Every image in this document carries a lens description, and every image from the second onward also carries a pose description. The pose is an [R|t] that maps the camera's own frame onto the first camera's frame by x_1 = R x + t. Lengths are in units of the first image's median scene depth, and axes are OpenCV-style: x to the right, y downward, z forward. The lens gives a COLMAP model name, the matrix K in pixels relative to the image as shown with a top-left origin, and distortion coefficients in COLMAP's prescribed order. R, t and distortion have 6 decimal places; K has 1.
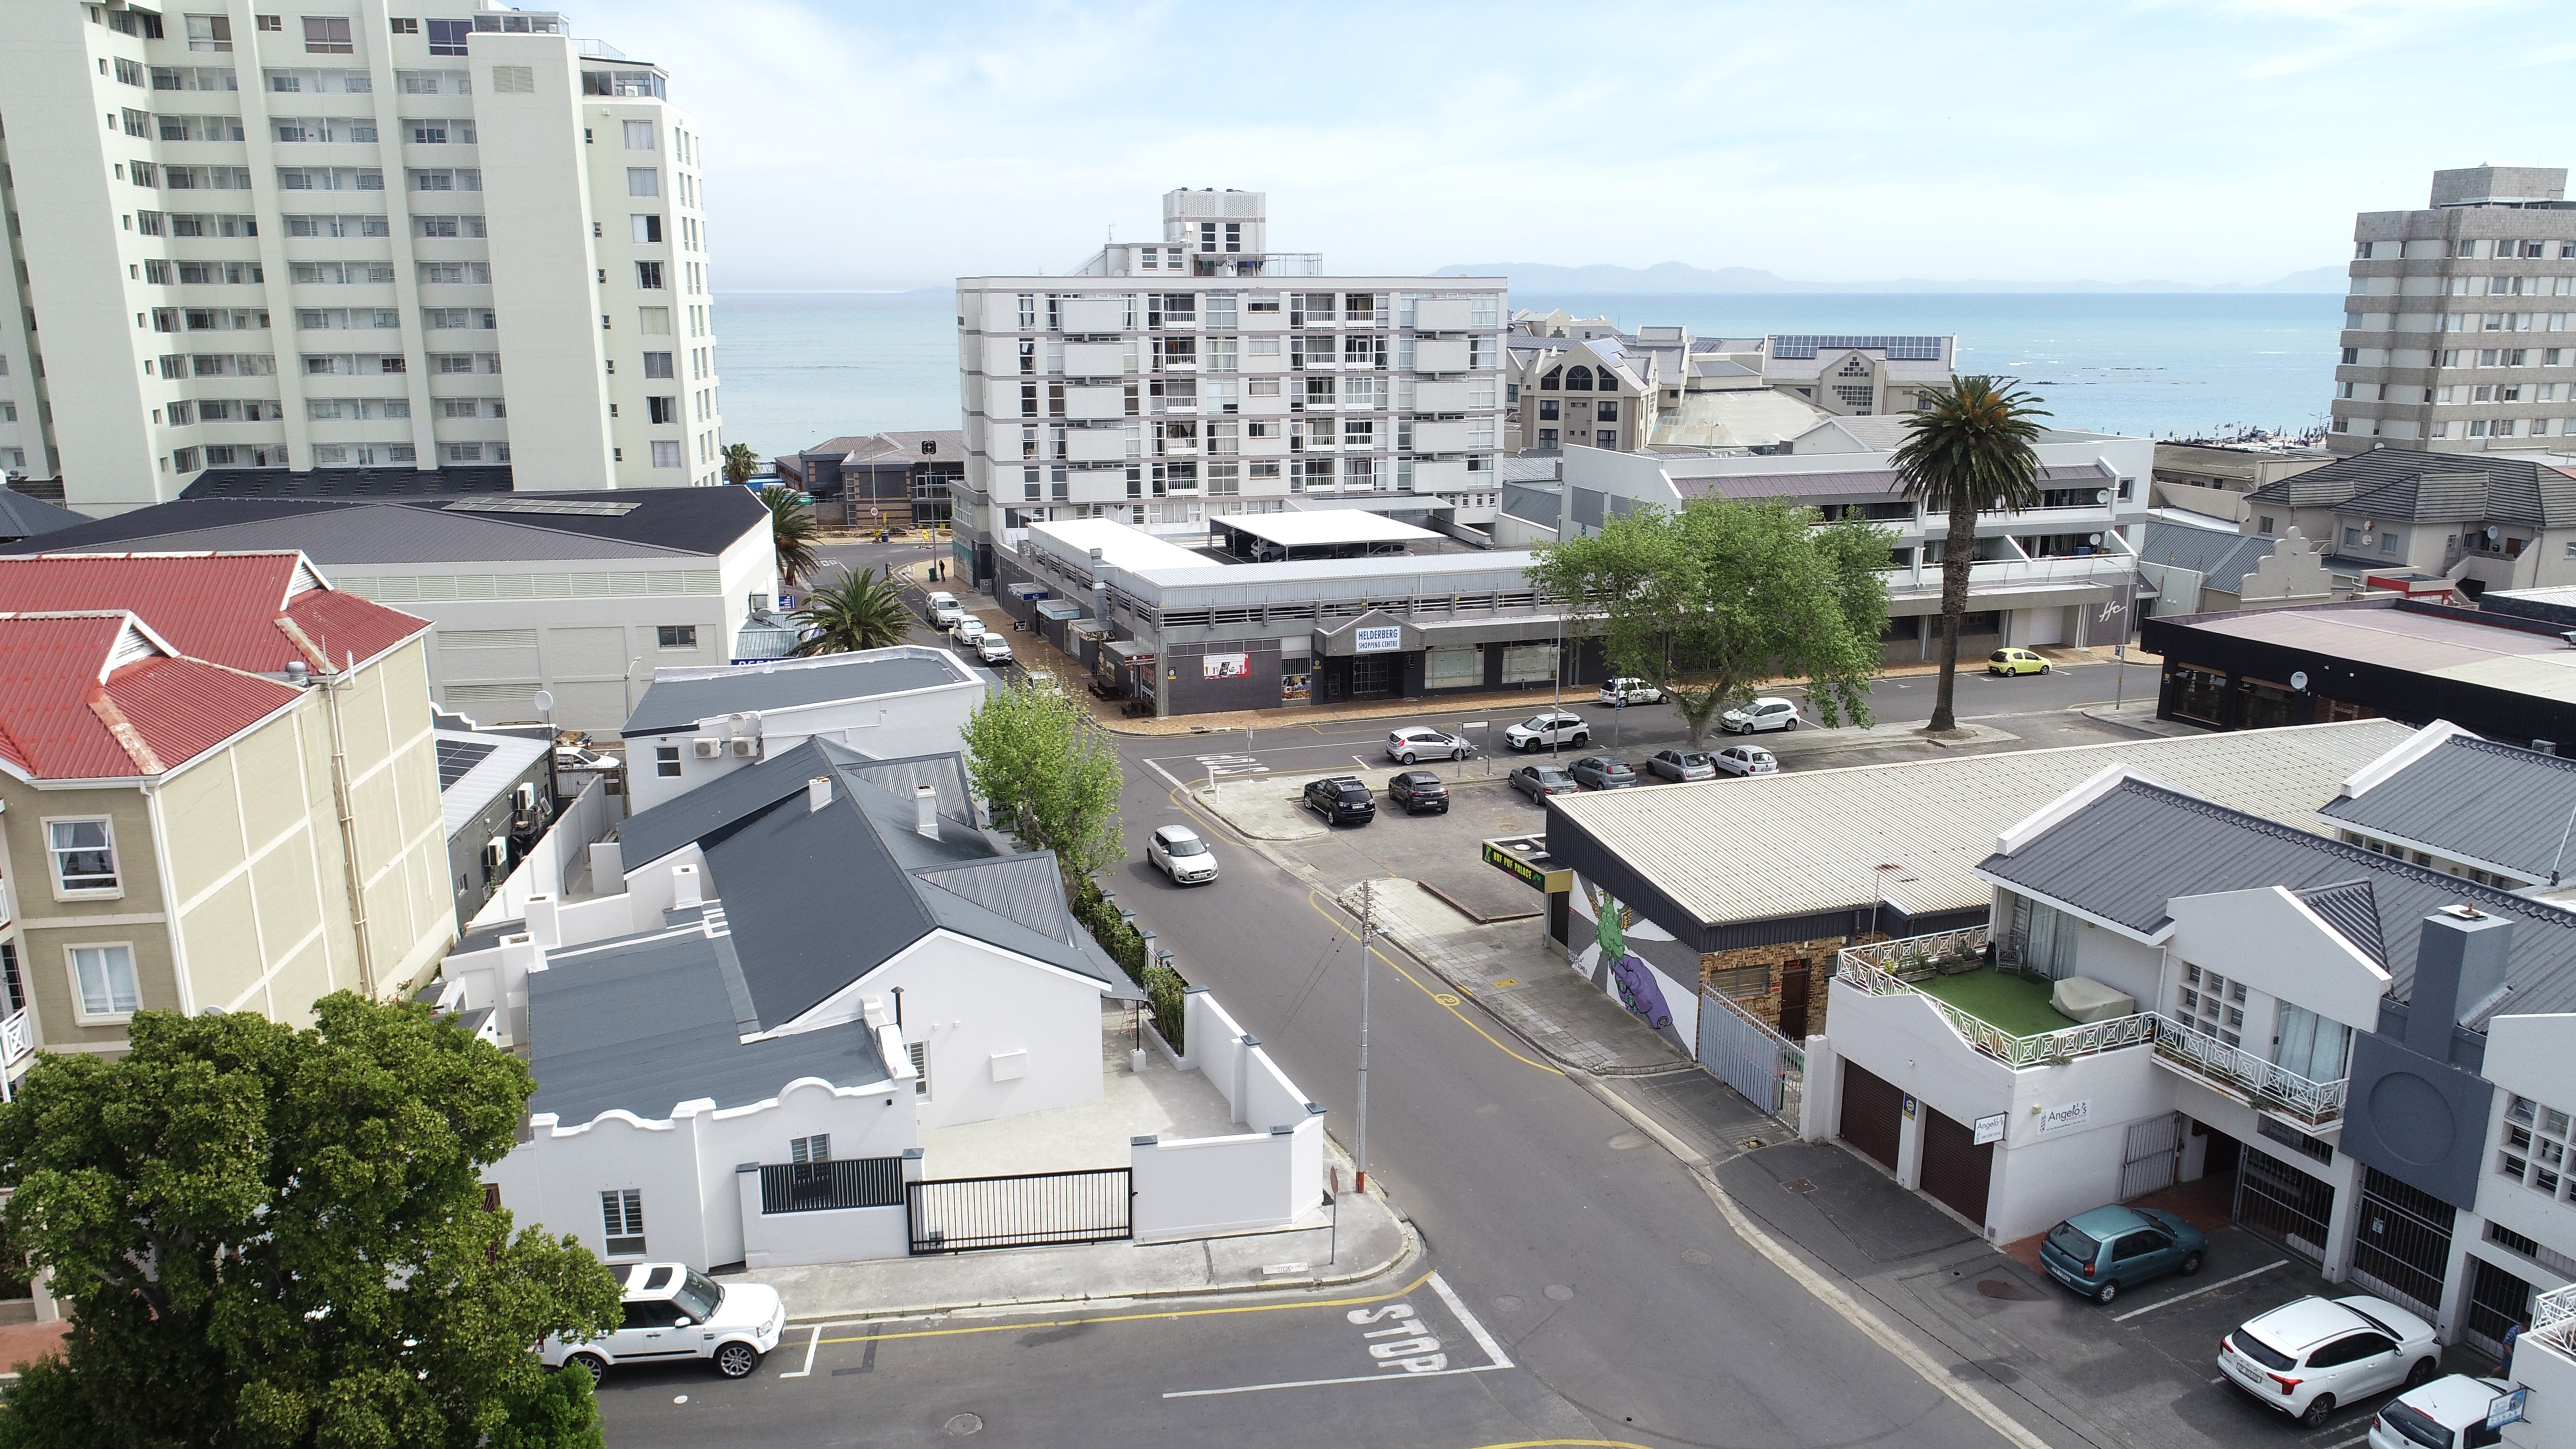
lens RADIAL K [[1785.8, 0, 1288.0], [0, 1785.8, 724.5], [0, 0, 1]] dist [0.000646, -0.000778]
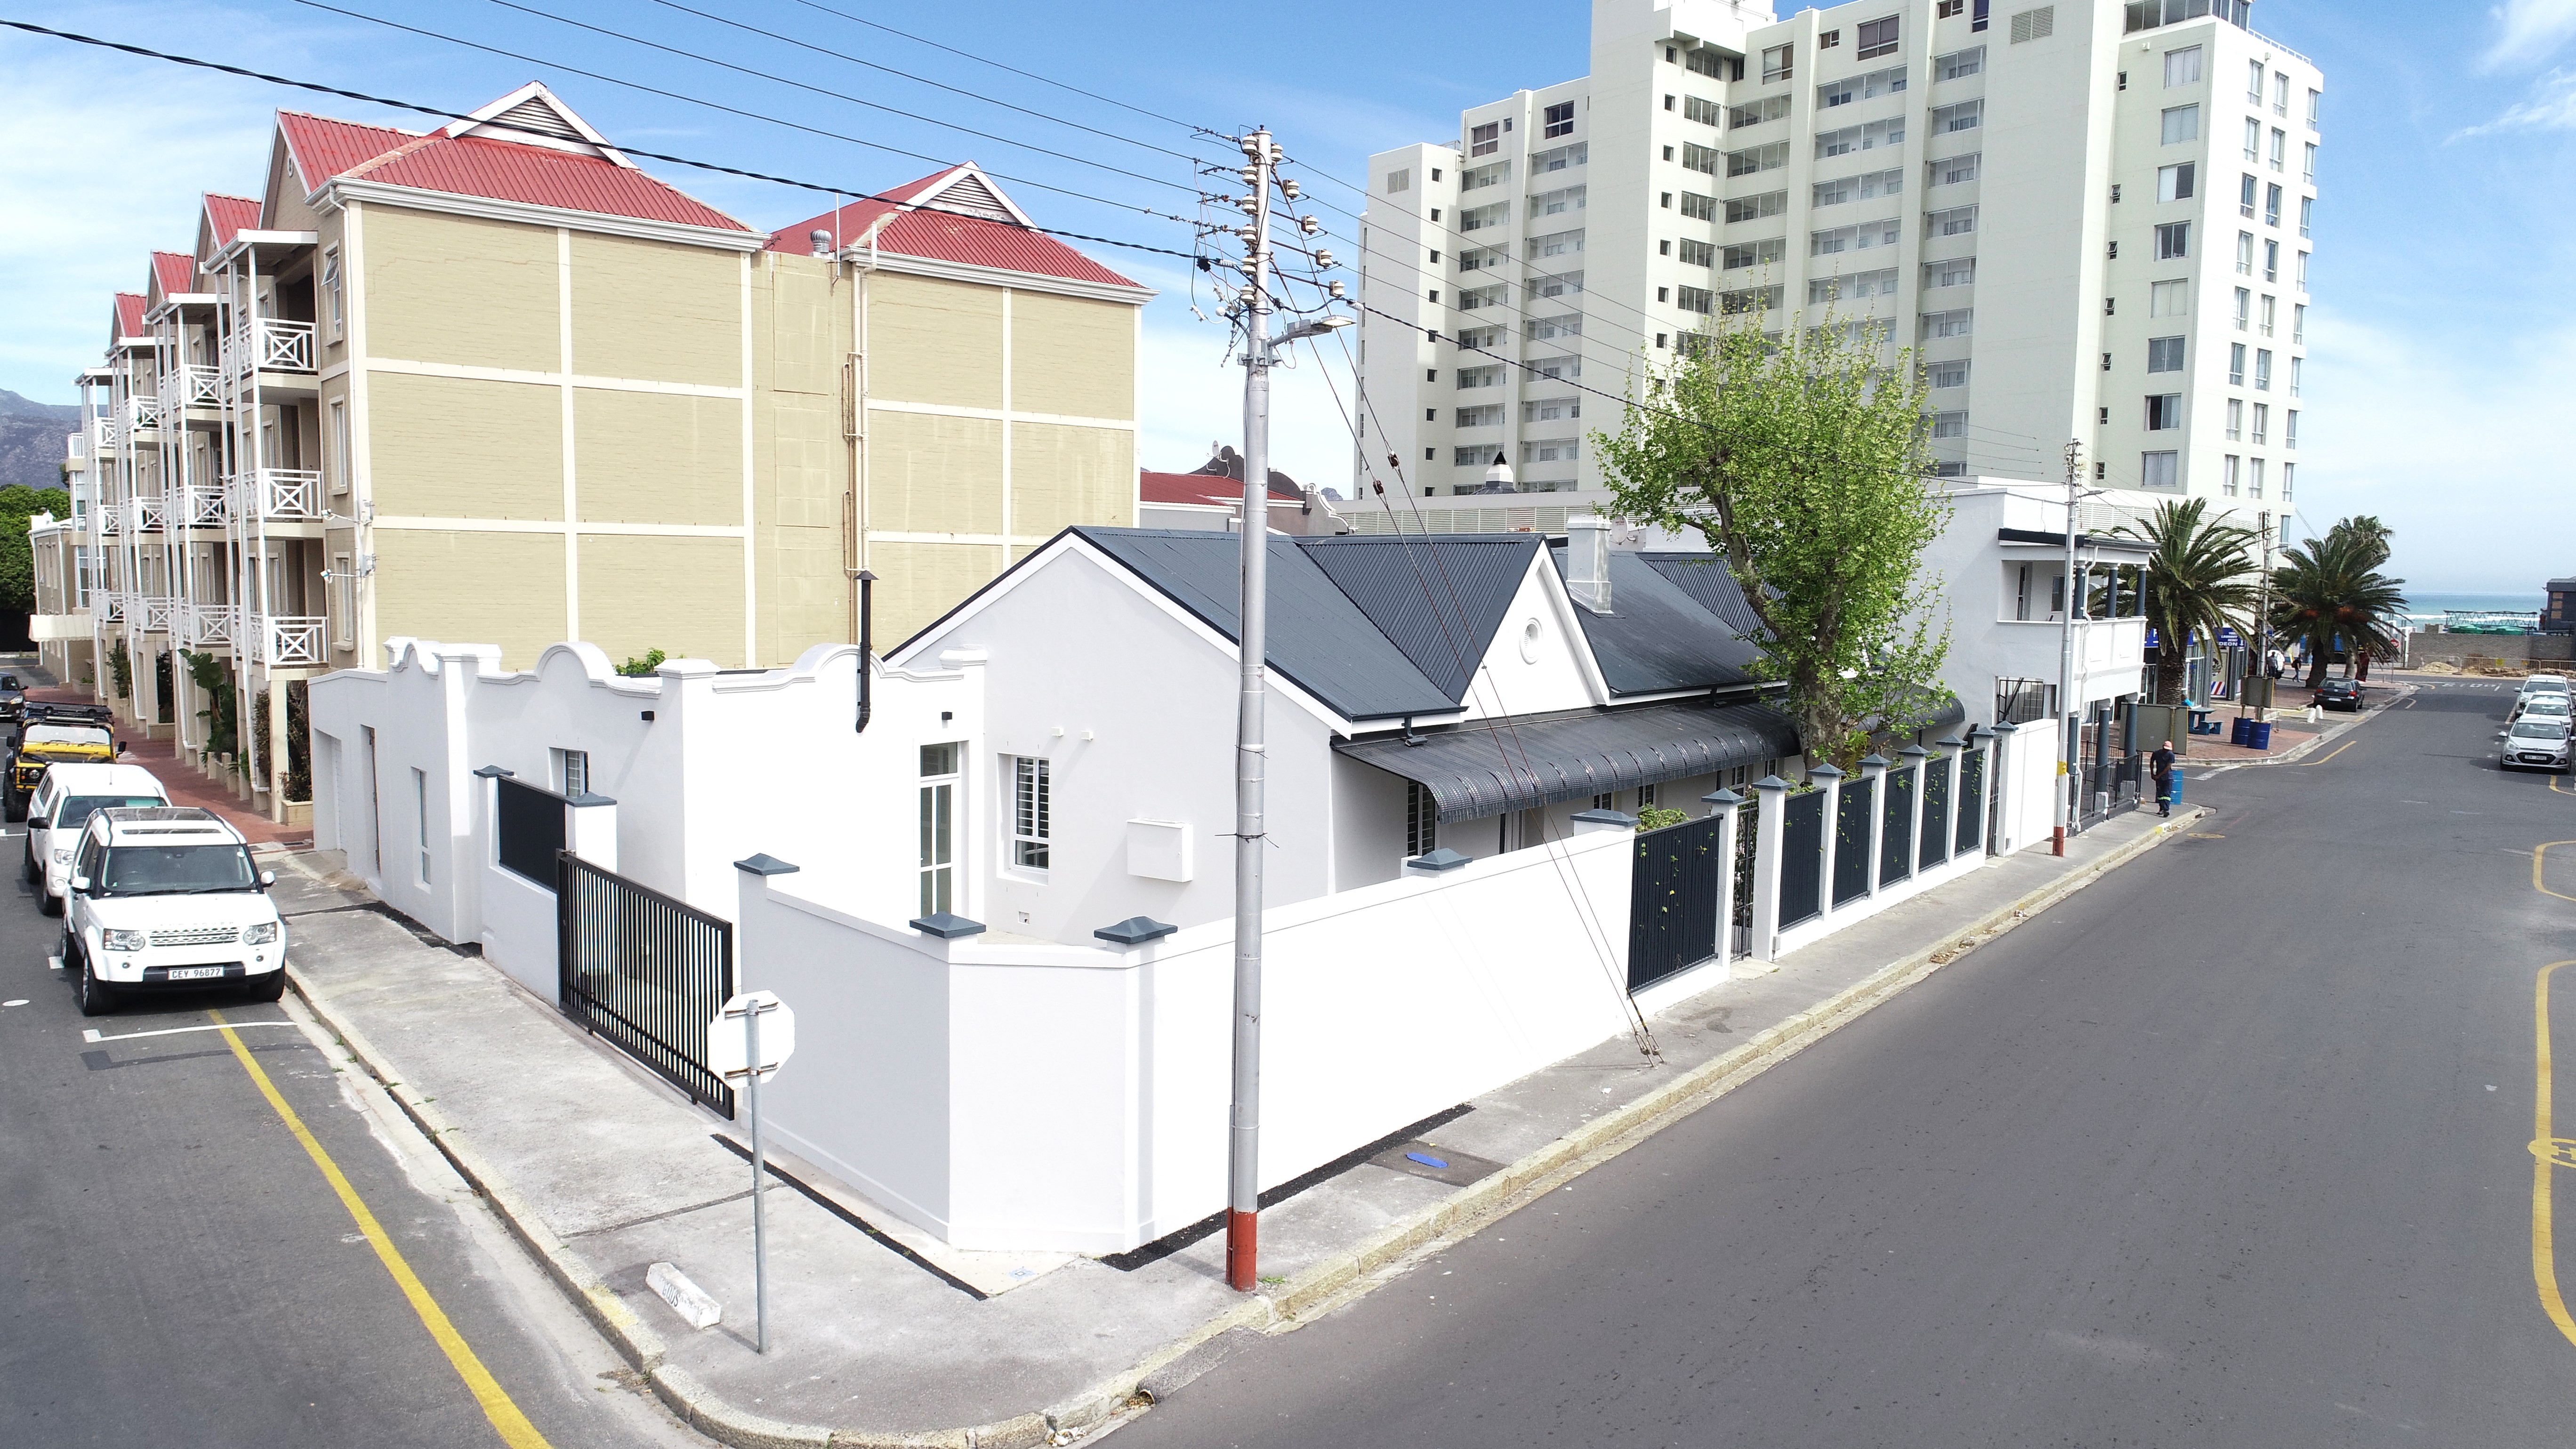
lens RADIAL K [[1725.7, 0, 1293.2], [0, 1725.7, 730.4], [0, 0, 1]] dist [-0.001338, 0.001909]
pose [[0.518508, 0.084181, -0.850919, 0.106664], [-0.217188, 0.975472, -0.035841, 0.069825], [0.827030, 0.203393, 0.524073, 0.323541]]
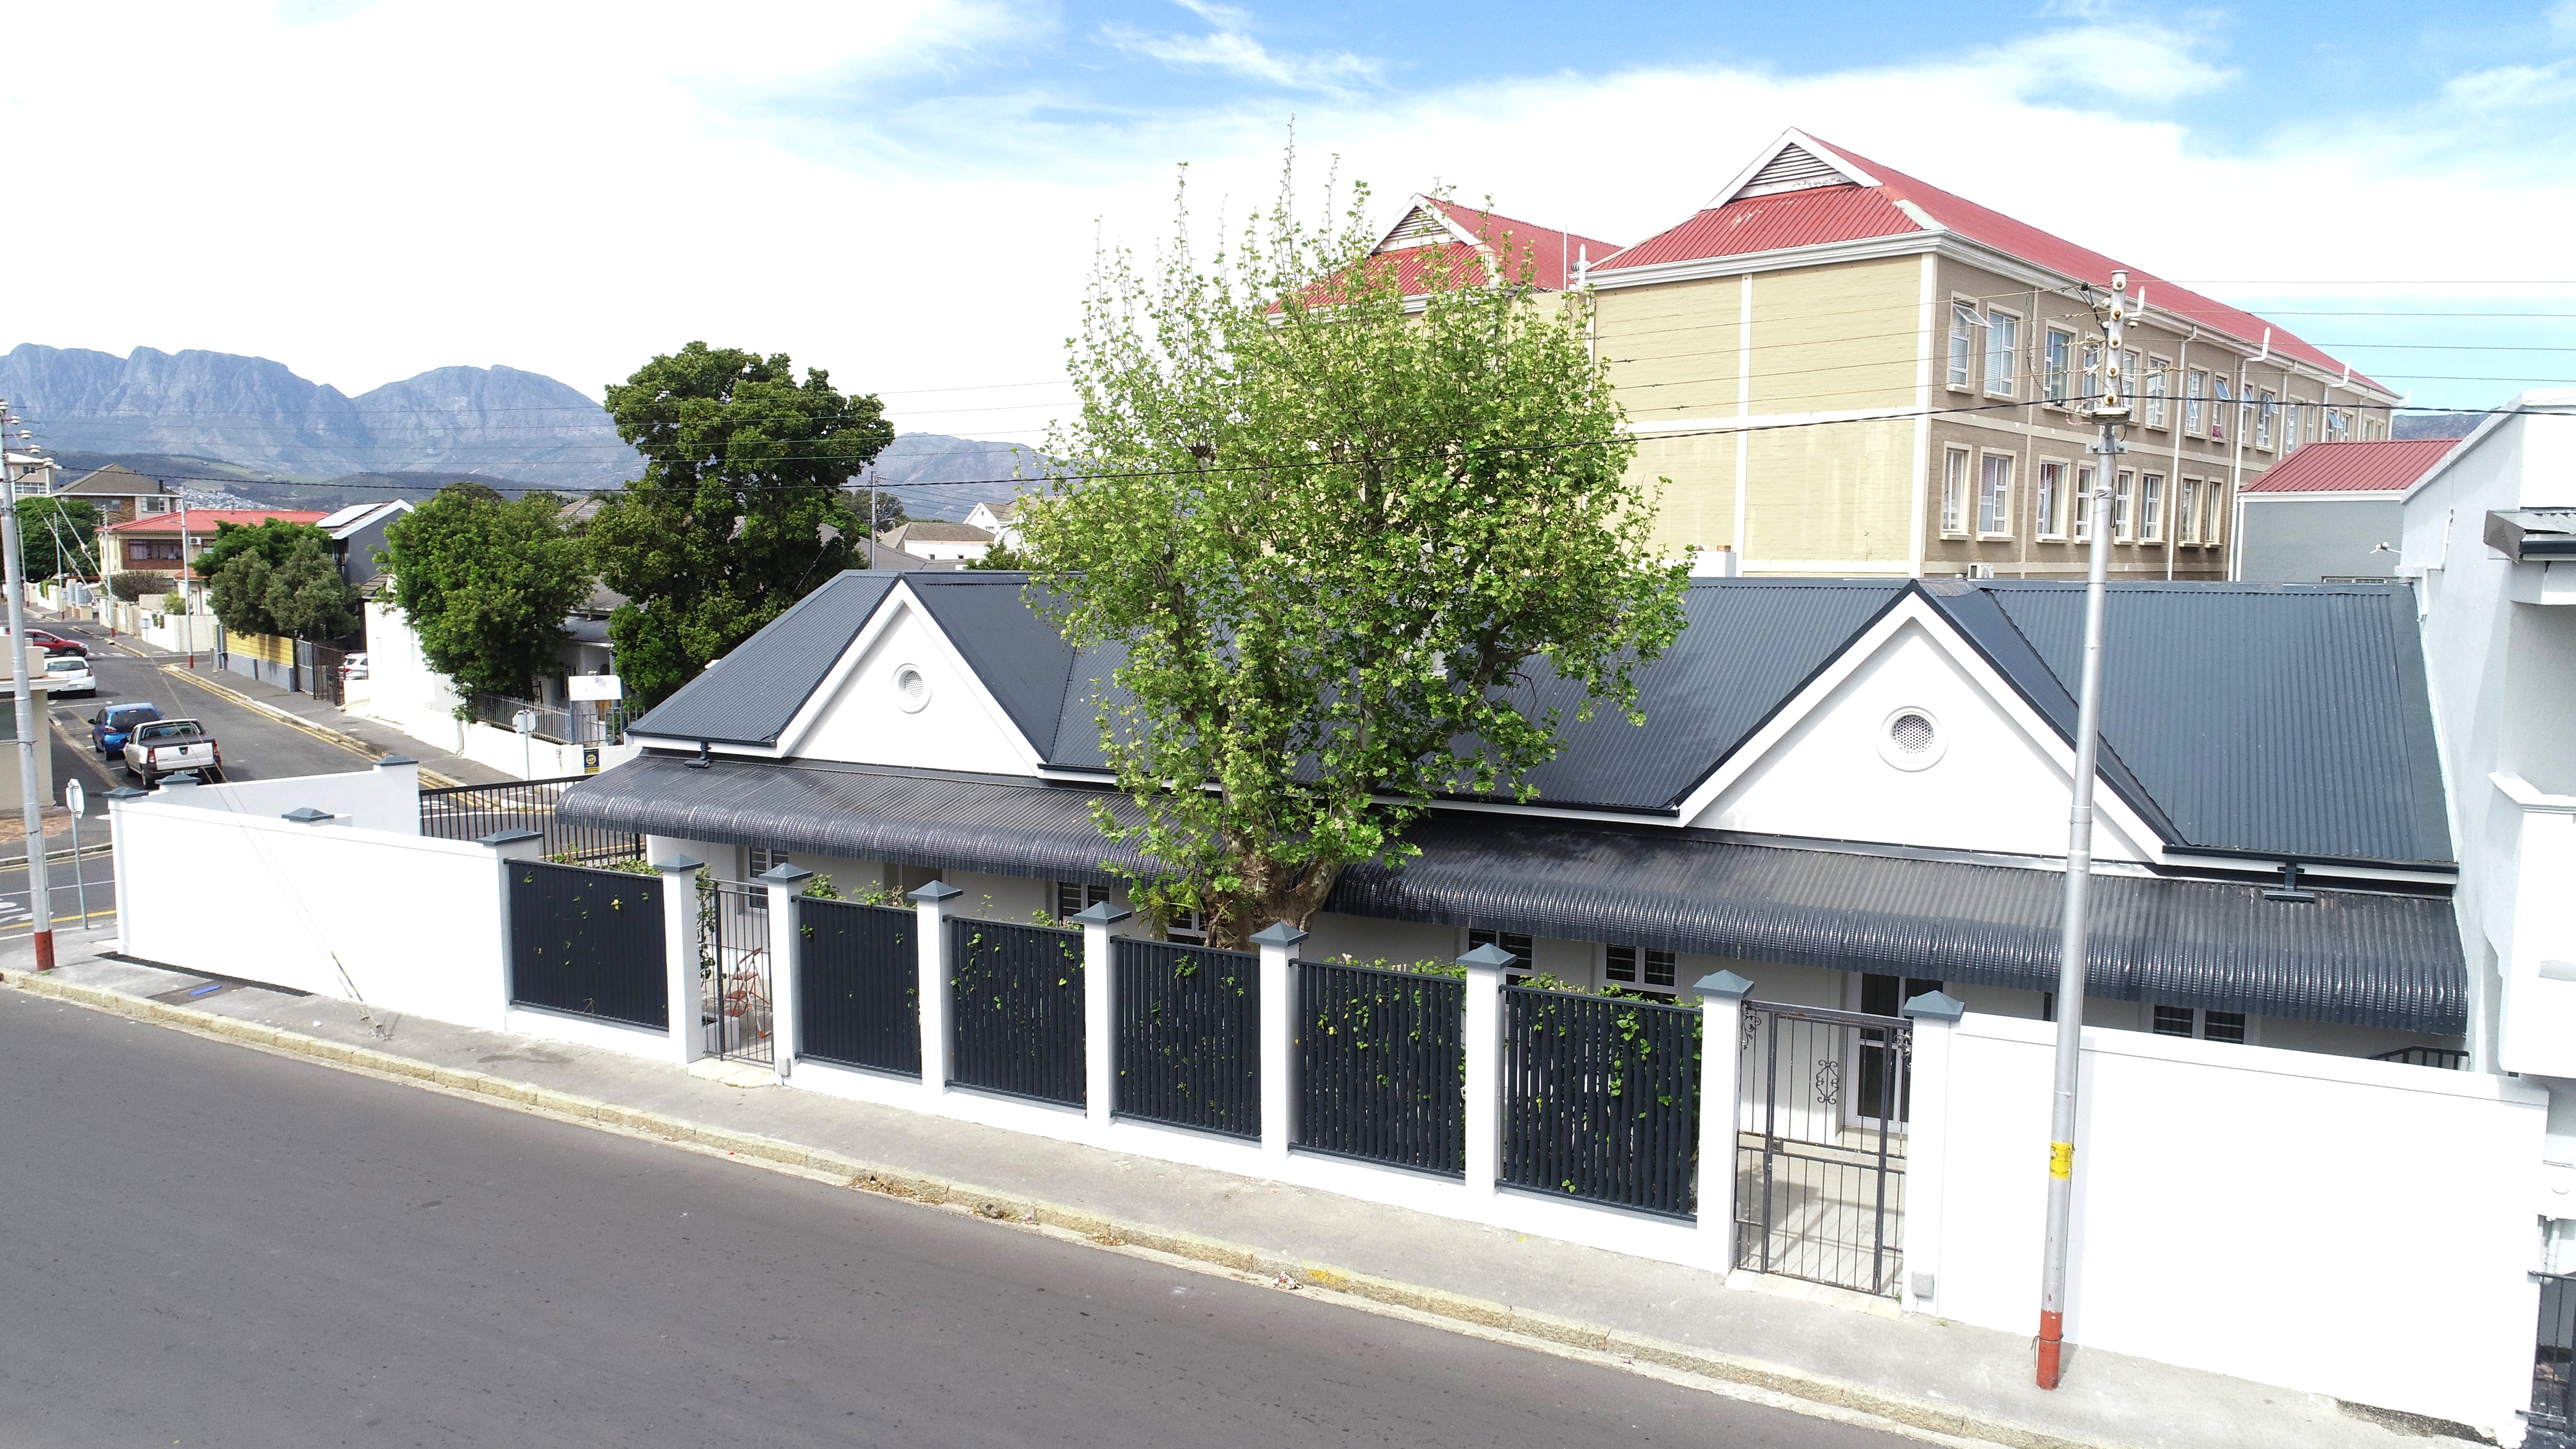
lens RADIAL K [[1725.7, 0, 1293.2], [0, 1725.7, 730.4], [0, 0, 1]] dist [-0.001338, 0.001909]
pose [[-0.768249, 0.061243, -0.637214, 0.031418], [-0.154972, 0.948011, 0.277954, -0.012195], [0.621109, 0.312289, -0.718818, 0.628464]]
